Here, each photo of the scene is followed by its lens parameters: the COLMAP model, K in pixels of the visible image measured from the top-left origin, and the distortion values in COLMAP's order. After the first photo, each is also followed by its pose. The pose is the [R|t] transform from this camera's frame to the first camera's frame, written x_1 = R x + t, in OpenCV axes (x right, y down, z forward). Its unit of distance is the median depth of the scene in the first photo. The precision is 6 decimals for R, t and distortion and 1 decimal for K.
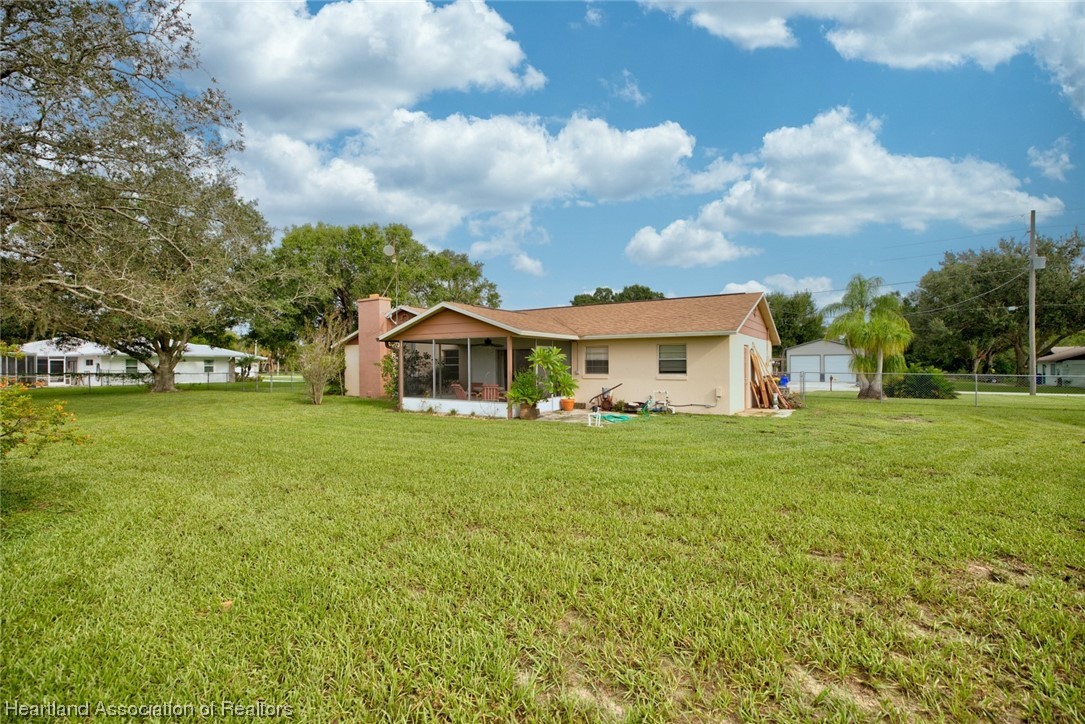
lens RADIAL K [[494.9, 0, 542.6], [0, 494.9, 365.1], [0, 0, 1]] dist [-0.001693, -0.001516]
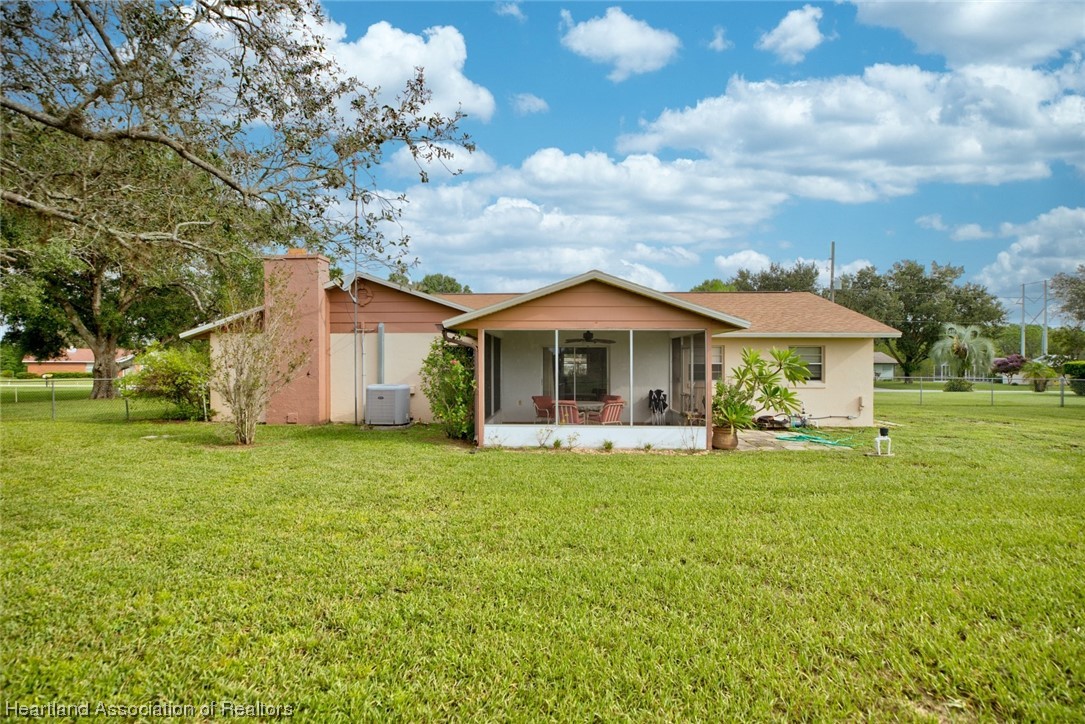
lens RADIAL K [[538.9, 0, 546.6], [0, 538.9, 363.4], [0, 0, 1]] dist [-0.004897, 0.000984]
pose [[0.866759, 0.007549, 0.498670, -0.557427], [-0.004765, 0.999965, -0.006856, -0.004091], [-0.498704, 0.003567, 0.866765, 0.419556]]
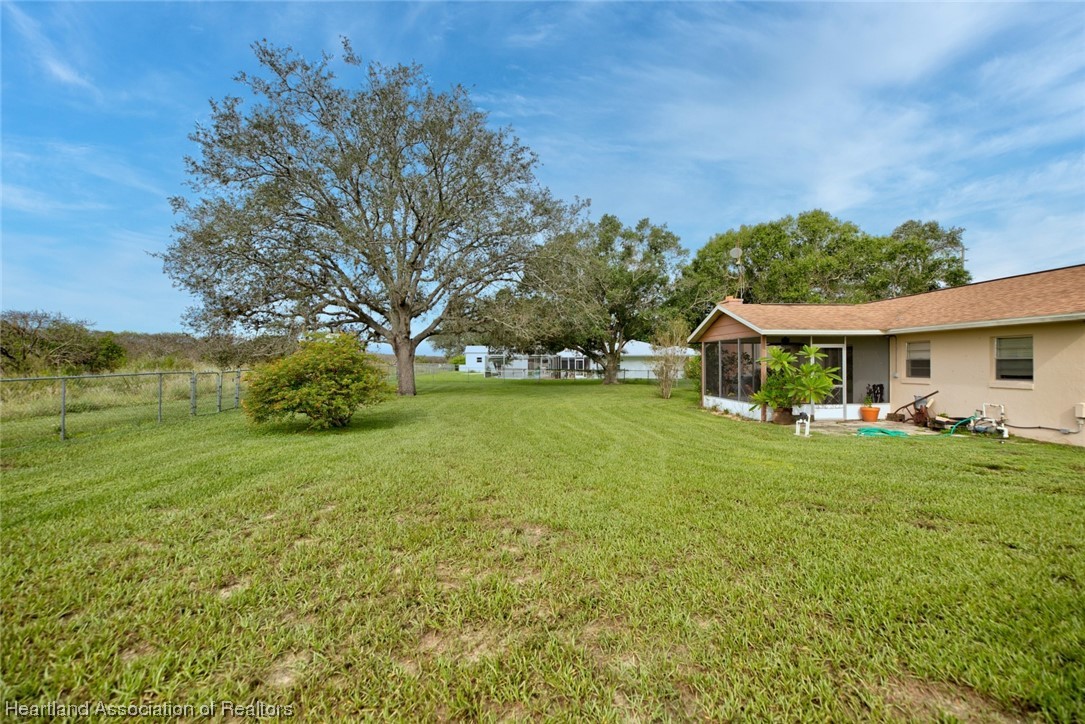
lens RADIAL K [[538.9, 0, 543.5], [0, 538.9, 362.4], [0, 0, 1]] dist [-0.004897, 0.000984]
pose [[0.576814, 0.000108, -0.816876, 0.482283], [-0.002187, 0.999997, -0.001412, -0.003339], [0.816873, 0.002601, 0.576812, 0.049018]]
